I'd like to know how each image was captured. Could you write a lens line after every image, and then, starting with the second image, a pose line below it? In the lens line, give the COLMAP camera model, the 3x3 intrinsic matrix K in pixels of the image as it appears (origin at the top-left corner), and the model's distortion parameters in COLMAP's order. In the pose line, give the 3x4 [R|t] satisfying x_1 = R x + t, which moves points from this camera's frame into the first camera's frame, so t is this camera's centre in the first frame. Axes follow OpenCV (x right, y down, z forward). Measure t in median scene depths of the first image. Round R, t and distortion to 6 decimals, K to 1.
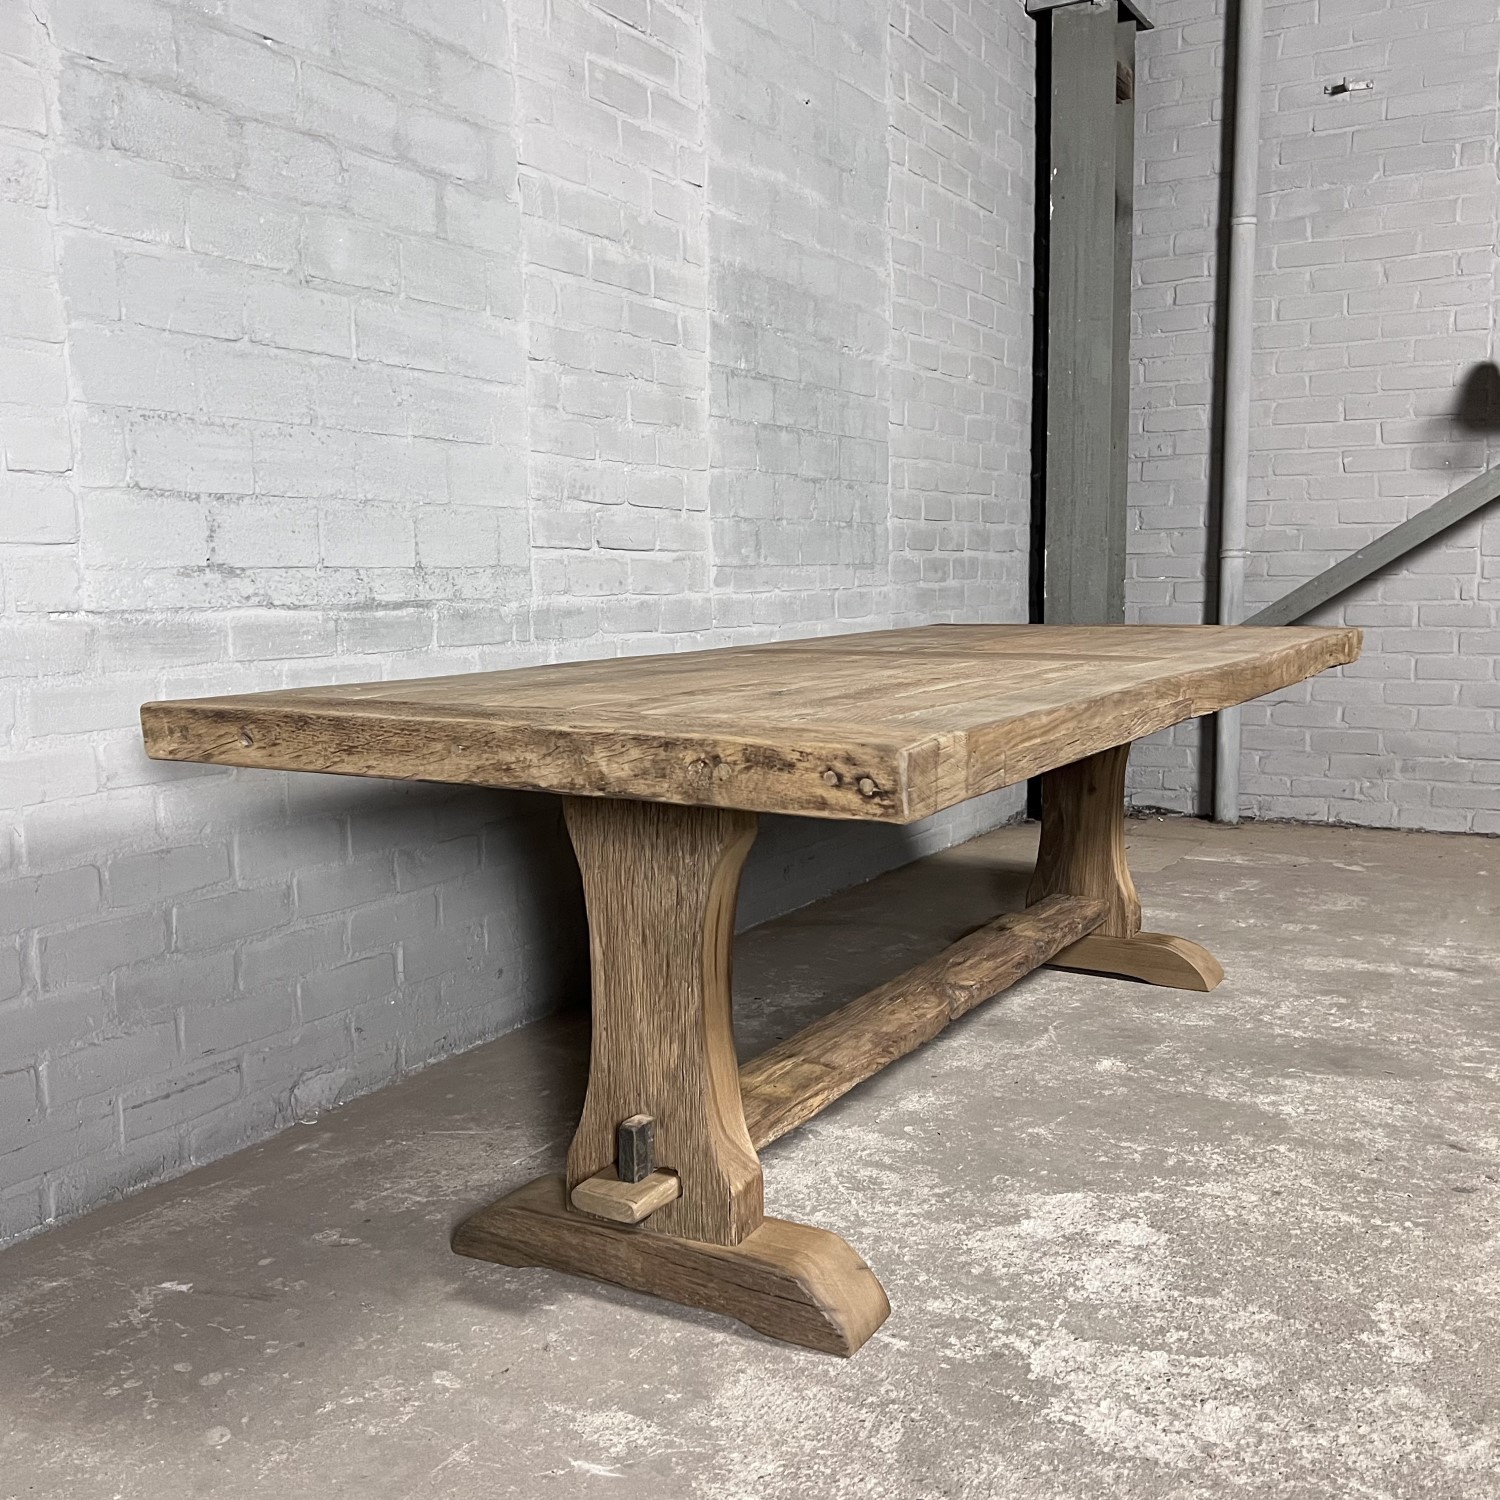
lens RADIAL K [[1504.4, 0, 753.2], [0, 1504.4, 755.7], [0, 0, 1]] dist [0.150898, -0.334270]
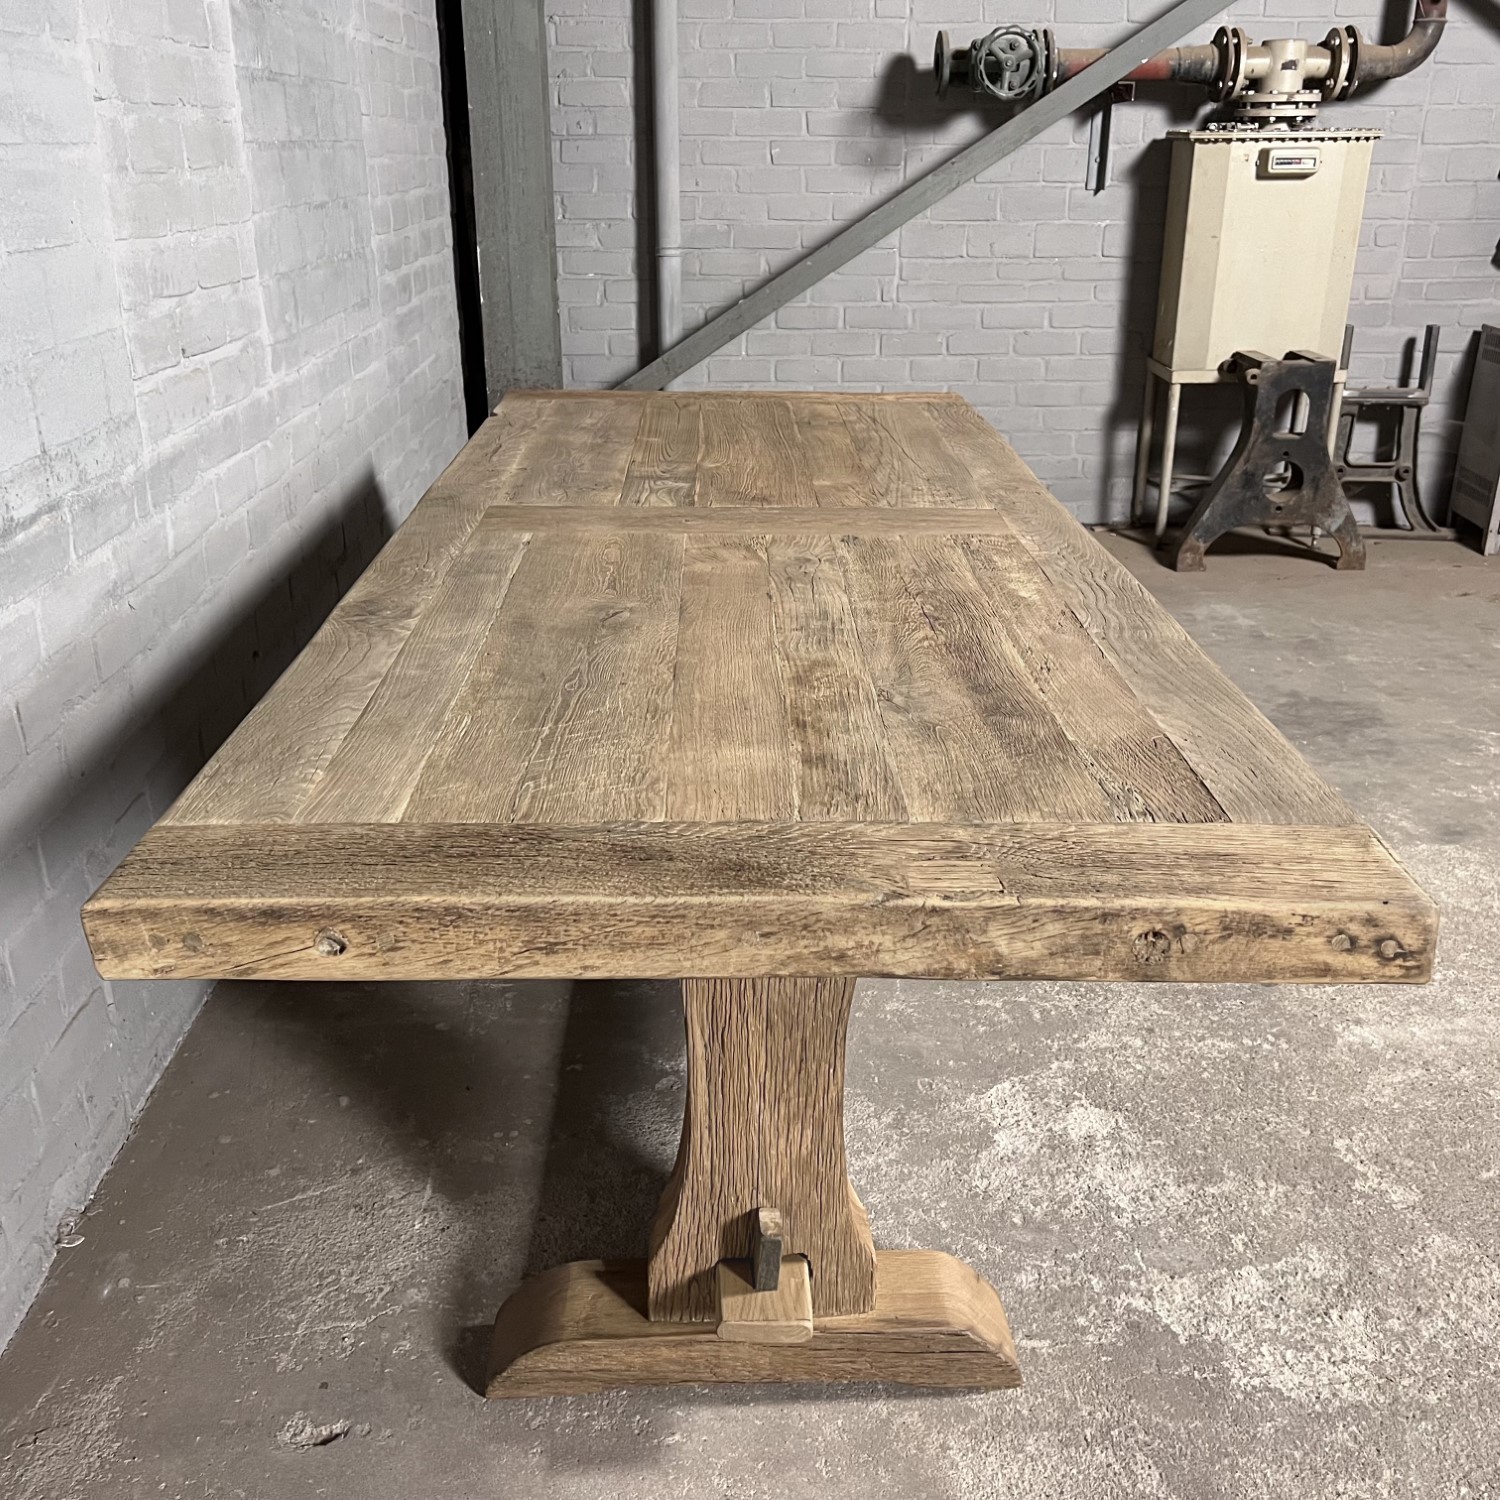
lens RADIAL K [[1497.8, 0, 750.0], [0, 1497.8, 750.0], [0, 0, 1]] dist [0.109483, -0.228120]
pose [[0.853302, -0.180895, 0.489032, -0.377874], [0.049550, 0.961778, 0.269309, -0.201362], [-0.519057, -0.205570, 0.829651, 0.303258]]
